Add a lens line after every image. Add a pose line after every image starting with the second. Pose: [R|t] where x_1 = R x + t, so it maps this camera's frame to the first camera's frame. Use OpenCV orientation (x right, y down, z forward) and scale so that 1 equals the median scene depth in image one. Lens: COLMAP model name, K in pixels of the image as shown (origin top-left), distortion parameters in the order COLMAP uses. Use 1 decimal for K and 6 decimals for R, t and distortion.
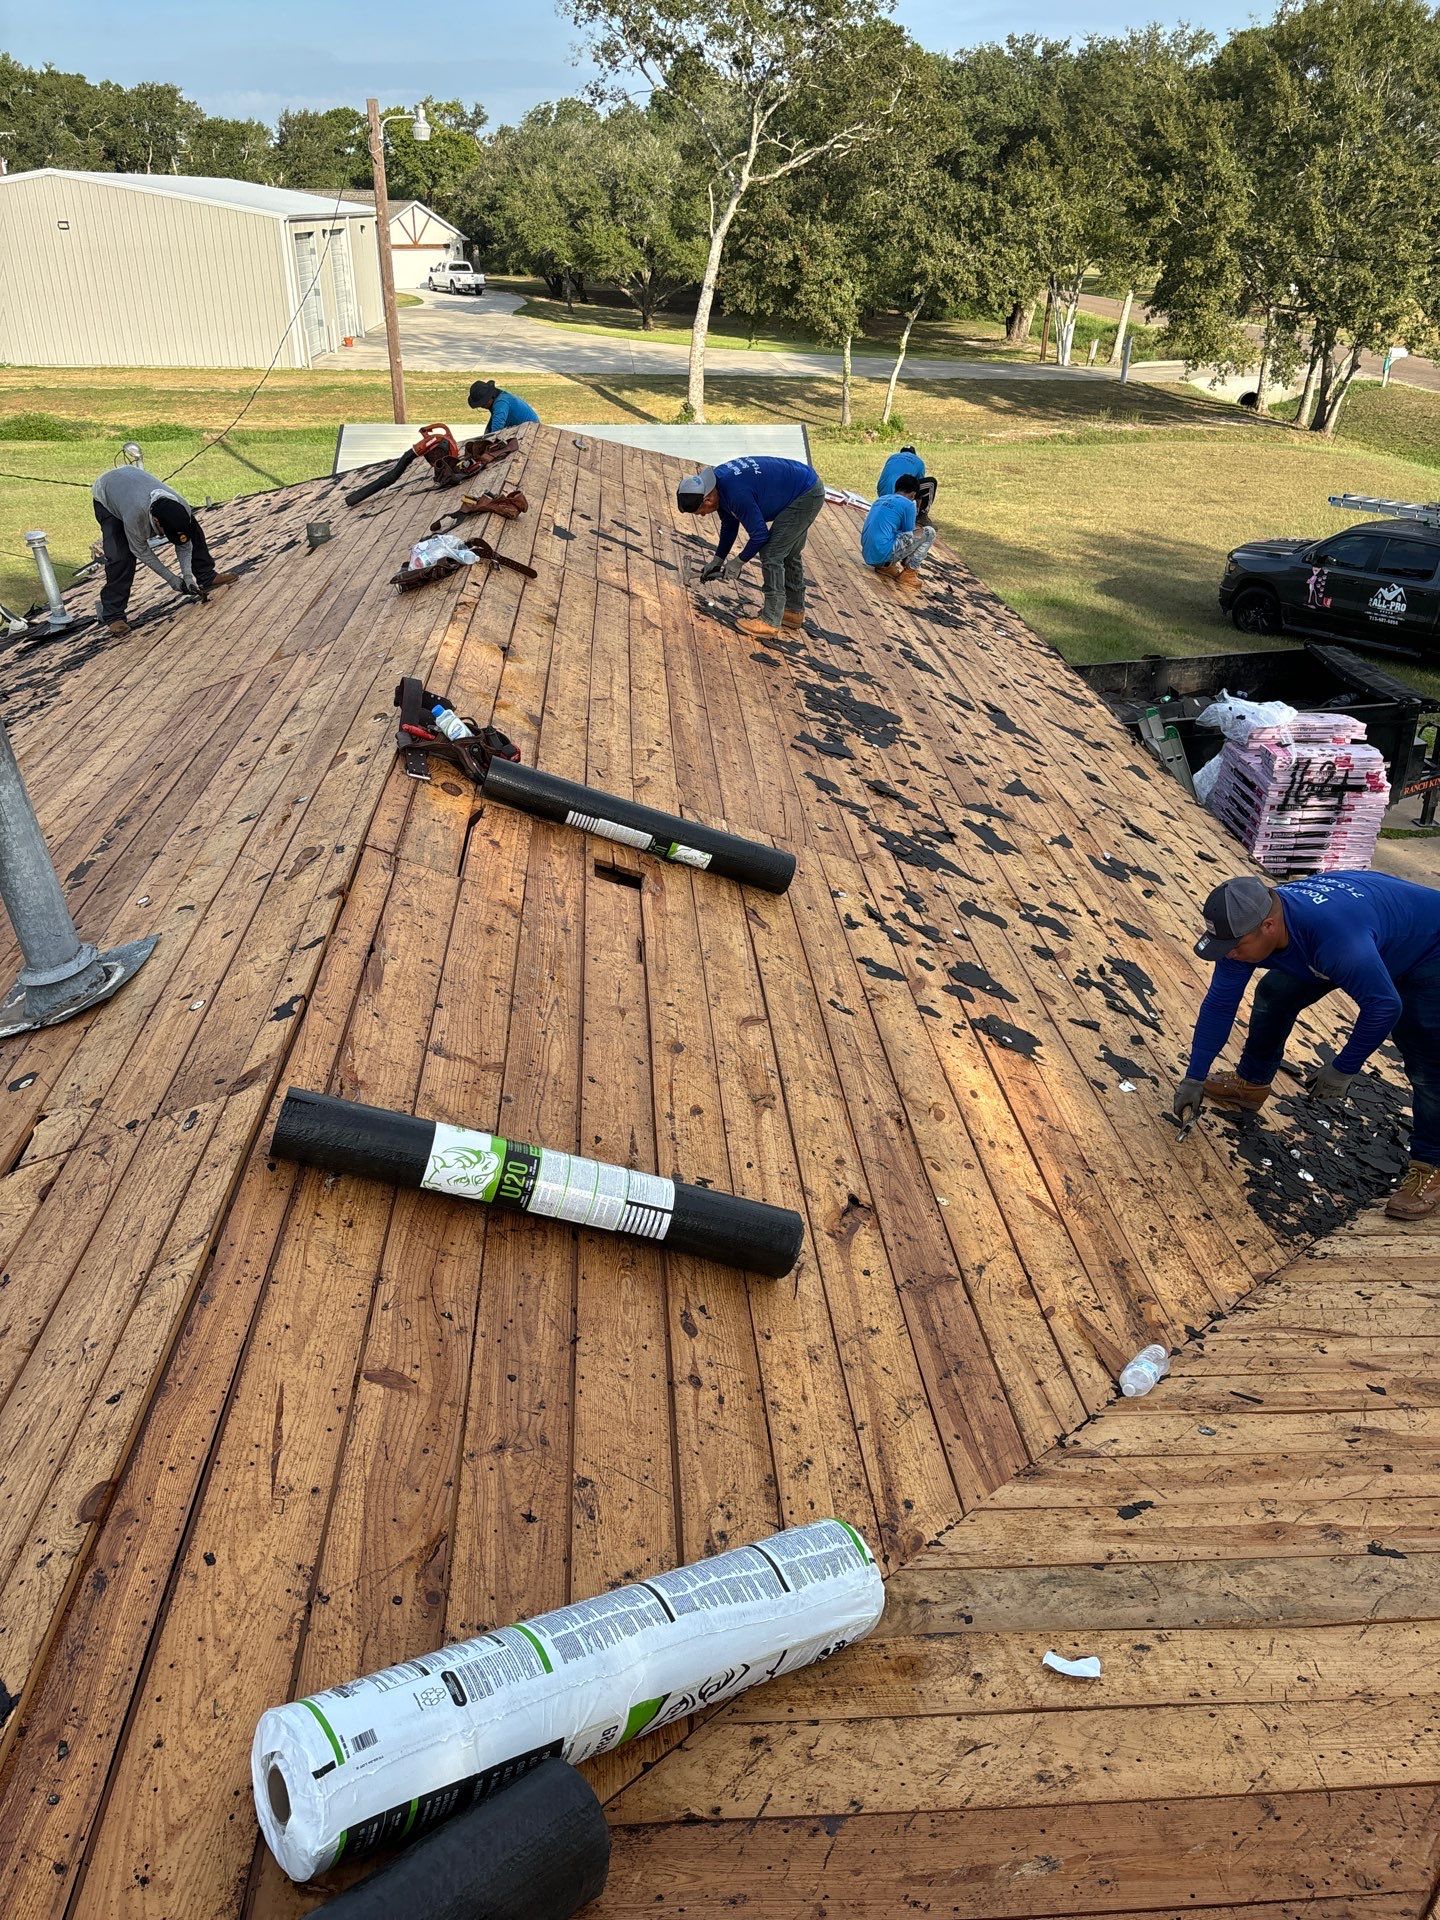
lens RADIAL K [[1449.4, 0, 711.8], [0, 1449.4, 973.7], [0, 0, 1]] dist [0.054113, -0.052358]
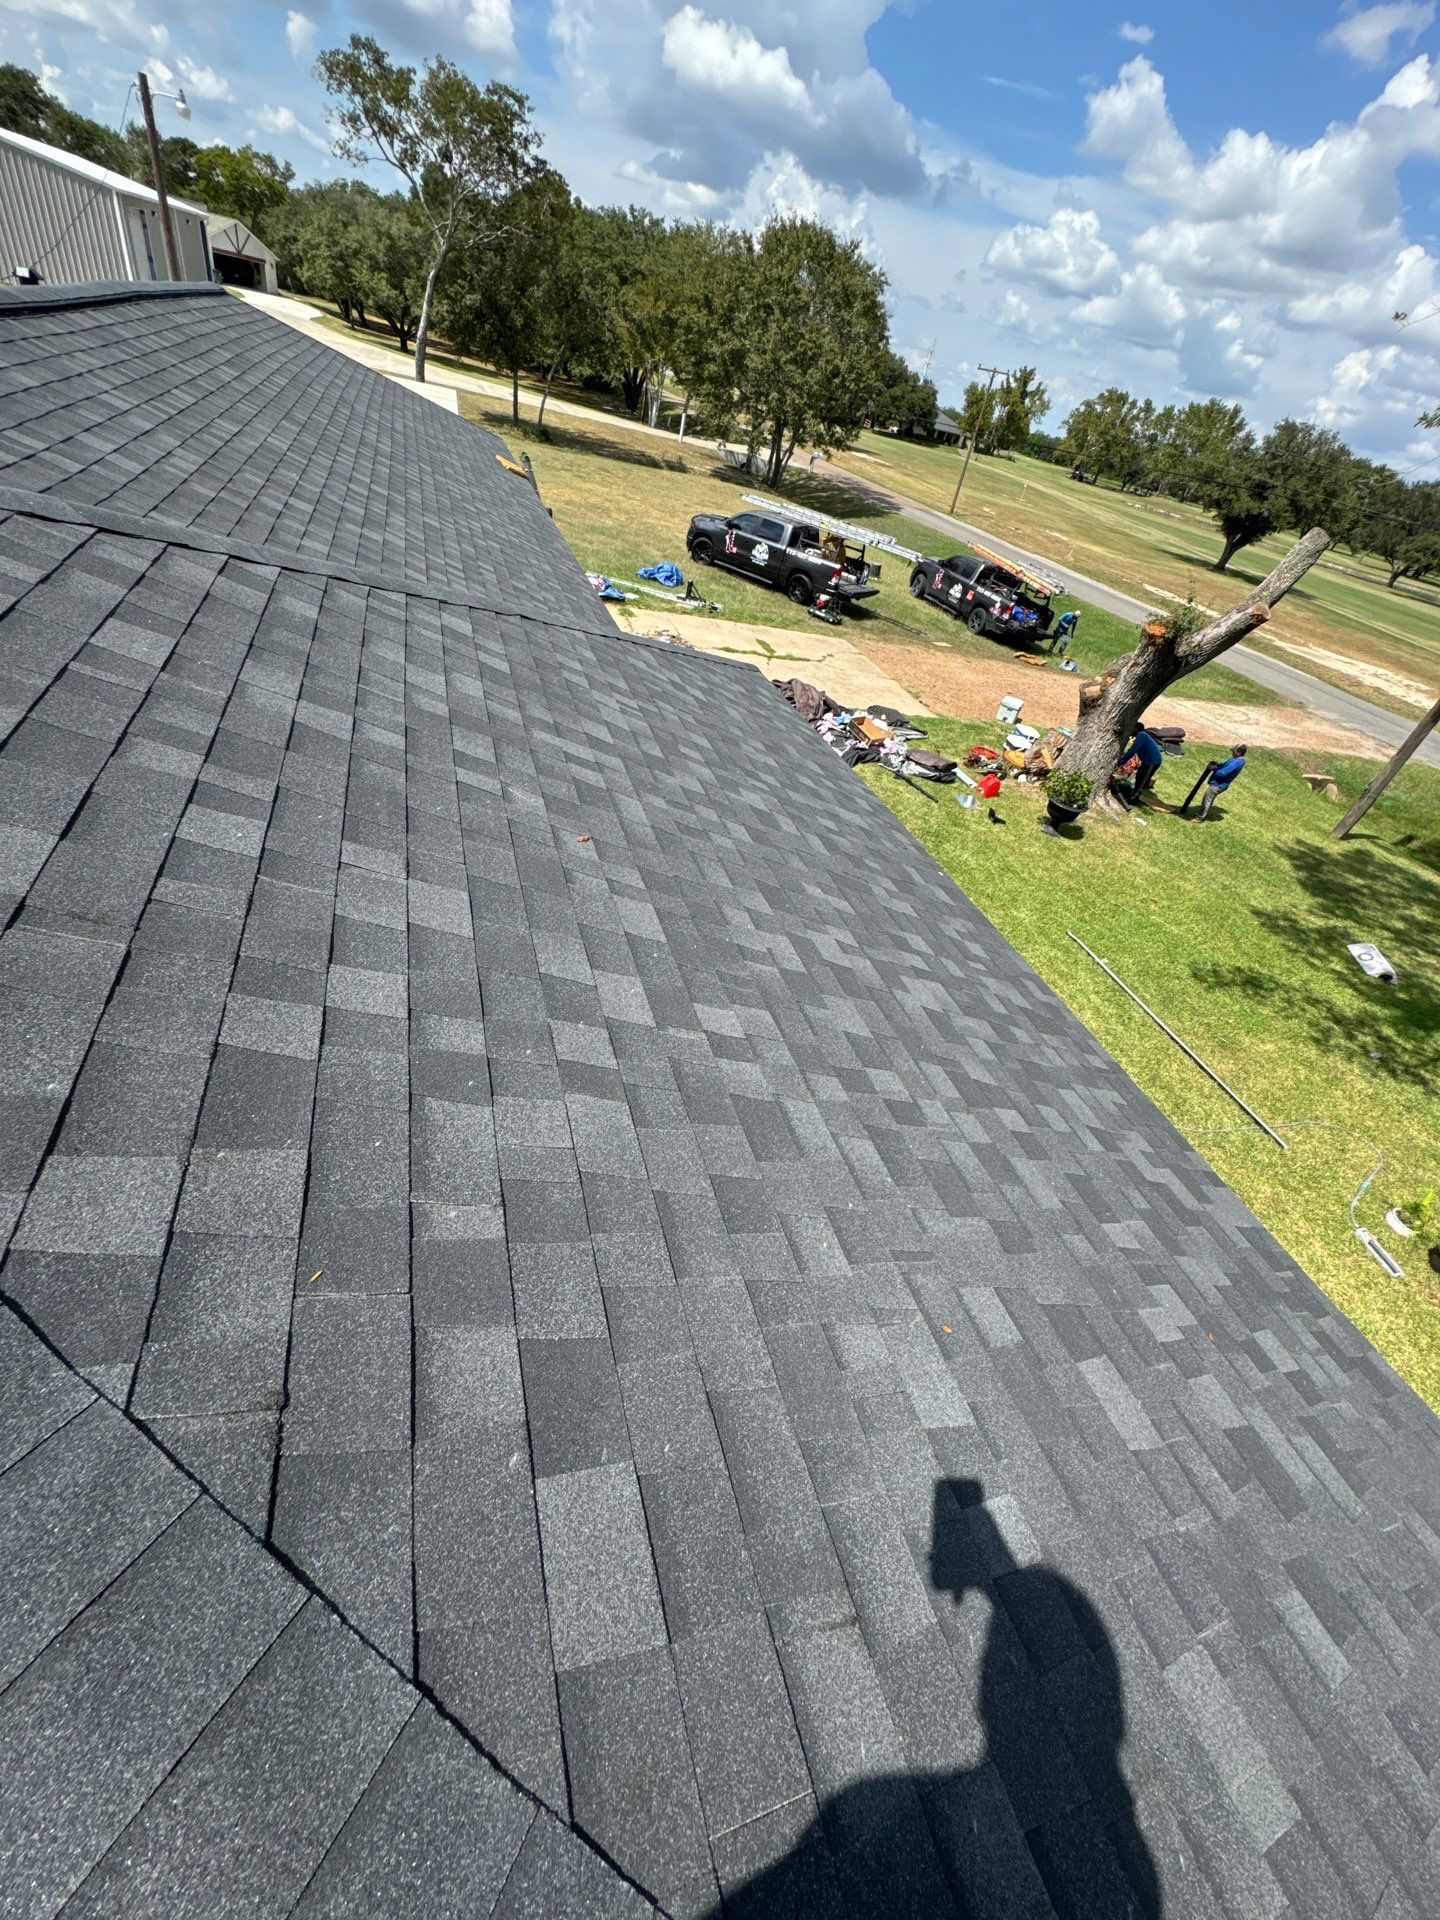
lens RADIAL K [[764.9, 0, 723.2], [0, 764.9, 958.1], [0, 0, 1]] dist [-0.000374, -0.000184]
pose [[0.949025, -0.001879, 0.315197, 0.042288], [-0.062680, 0.978886, 0.194560, 0.043965], [-0.308907, -0.204399, 0.928869, -0.032566]]
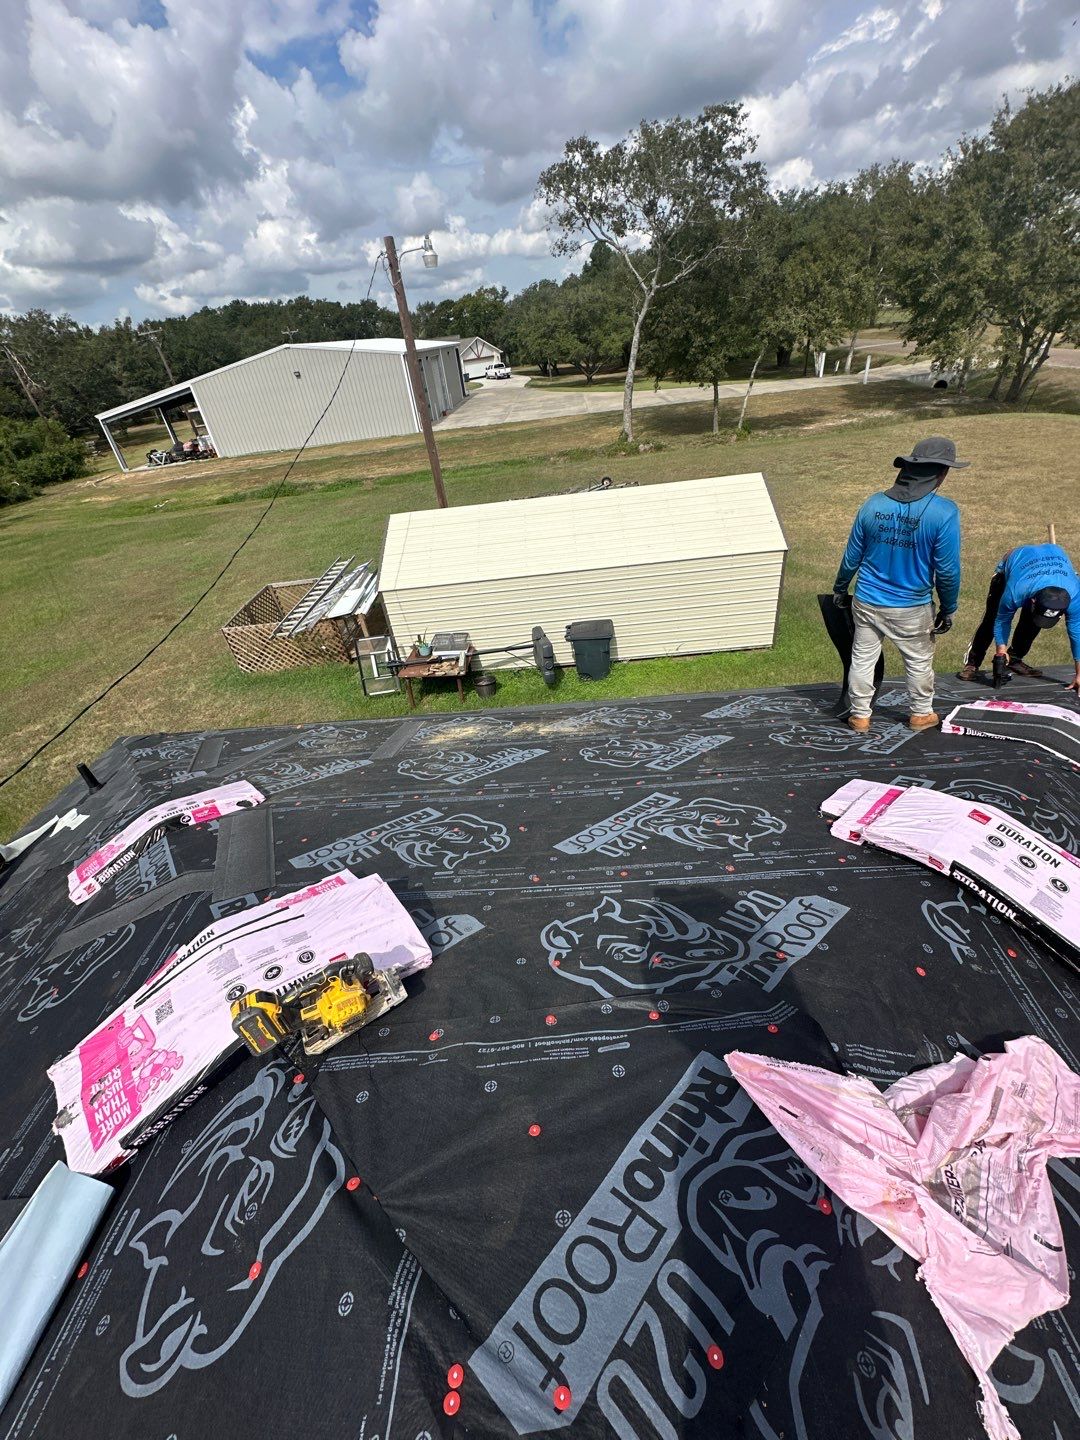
lens RADIAL K [[572.0, 0, 540.7], [0, 572.0, 720.2], [0, 0, 1]] dist [-0.000825, -0.000219]
pose [[0.987903, -0.048842, -0.147182, -0.033463], [0.066033, 0.991252, 0.114280, -0.141958], [0.140312, -0.122616, 0.982486, 0.291084]]
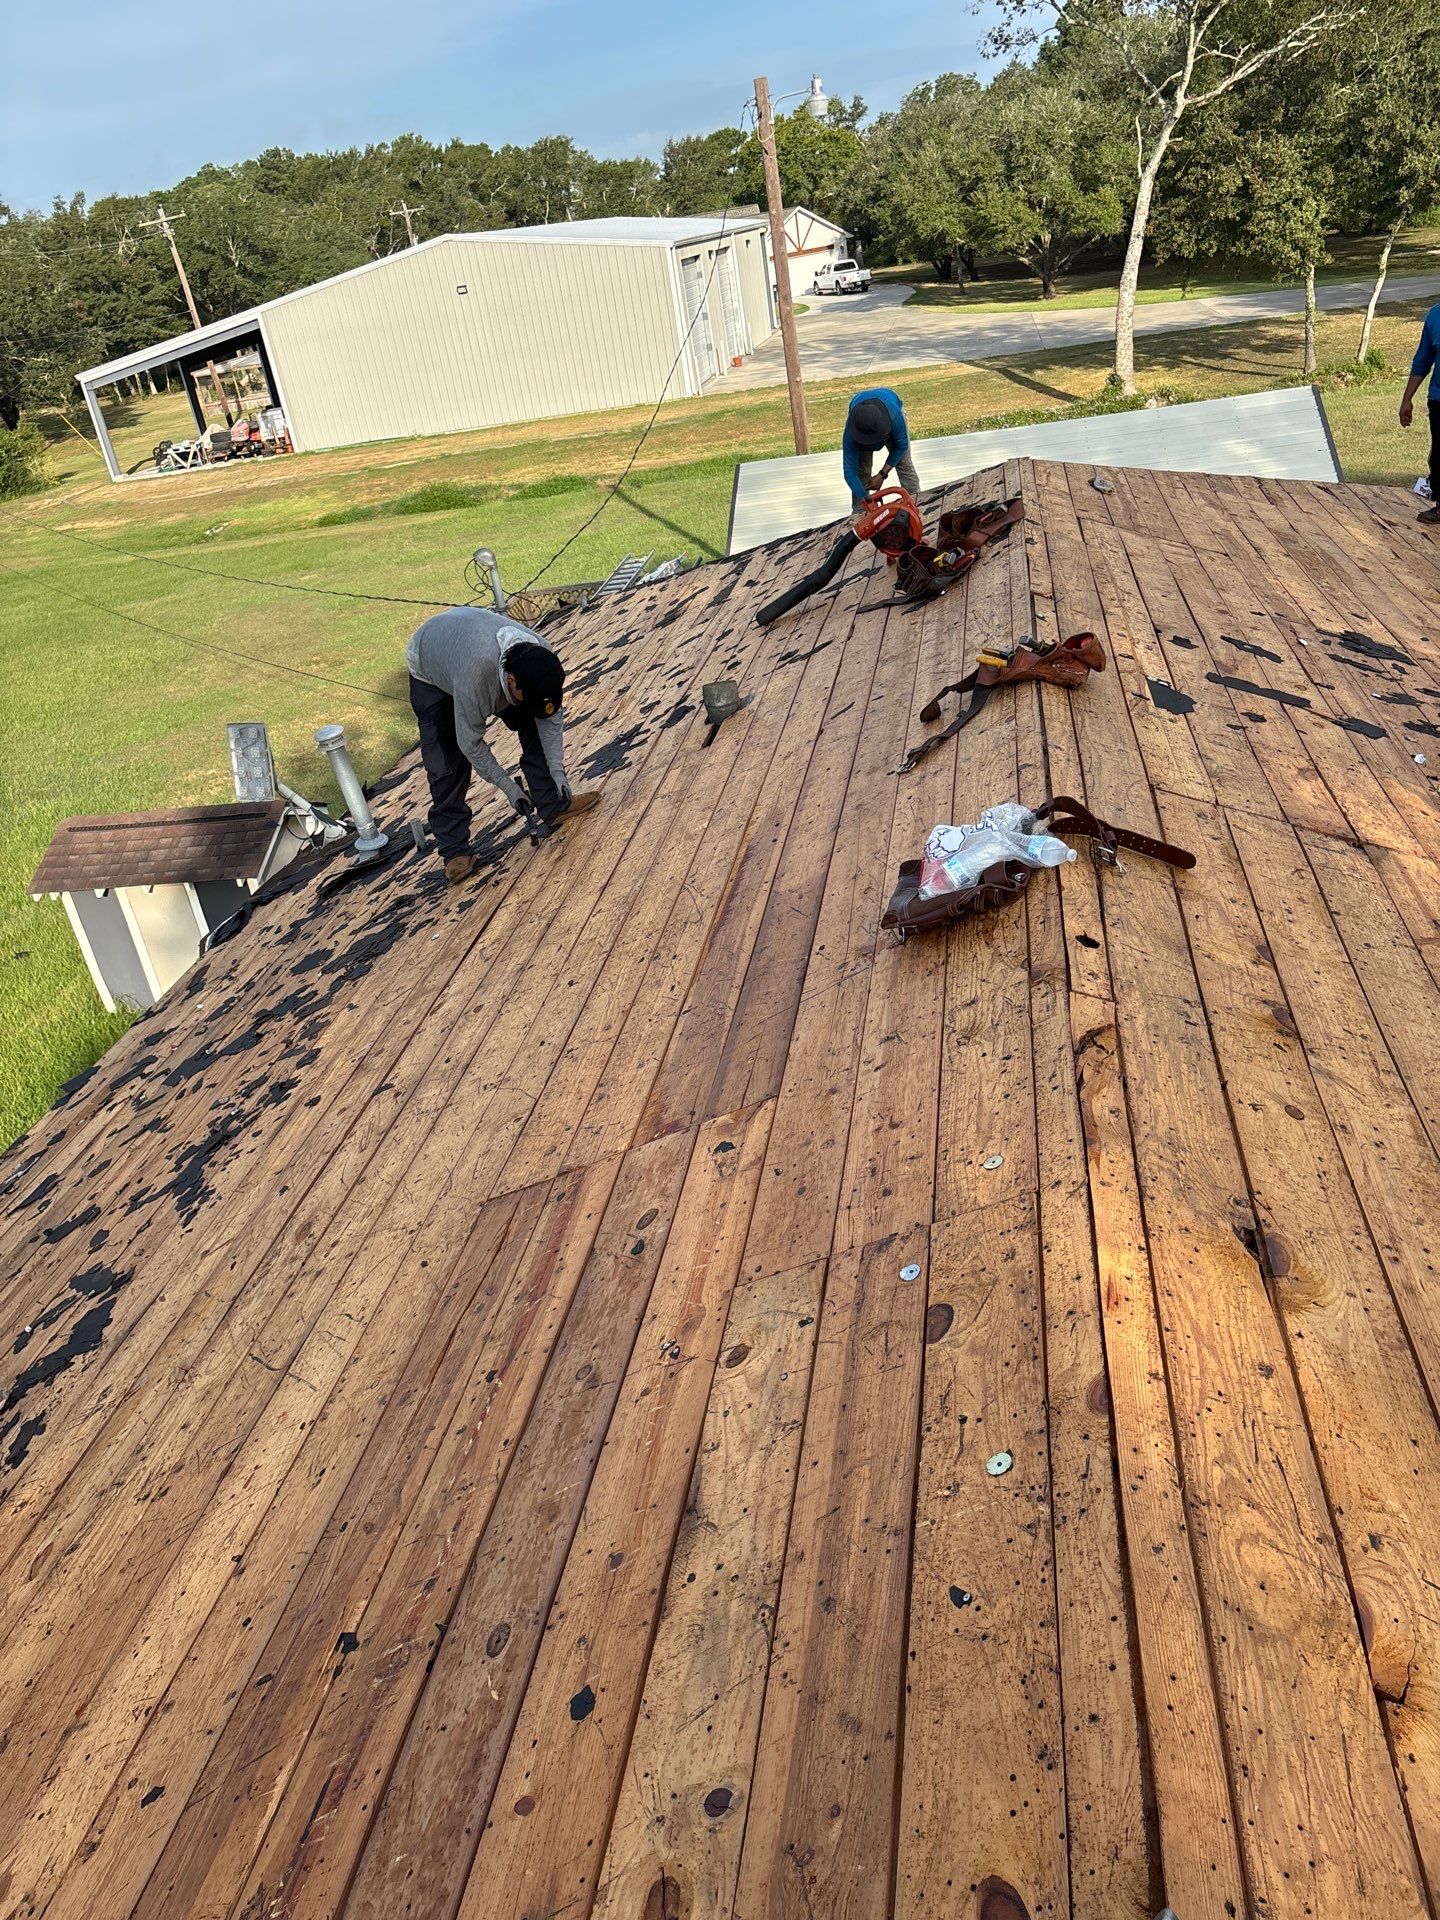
lens RADIAL K [[1450.8, 0, 718.3], [0, 1450.8, 967.8], [0, 0, 1]] dist [0.033033, -0.004221]
pose [[0.962979, -0.036086, -0.267149, -0.026307], [0.036905, 0.999317, -0.001959, -0.045213], [0.267038, -0.007973, 0.963653, 0.096901]]
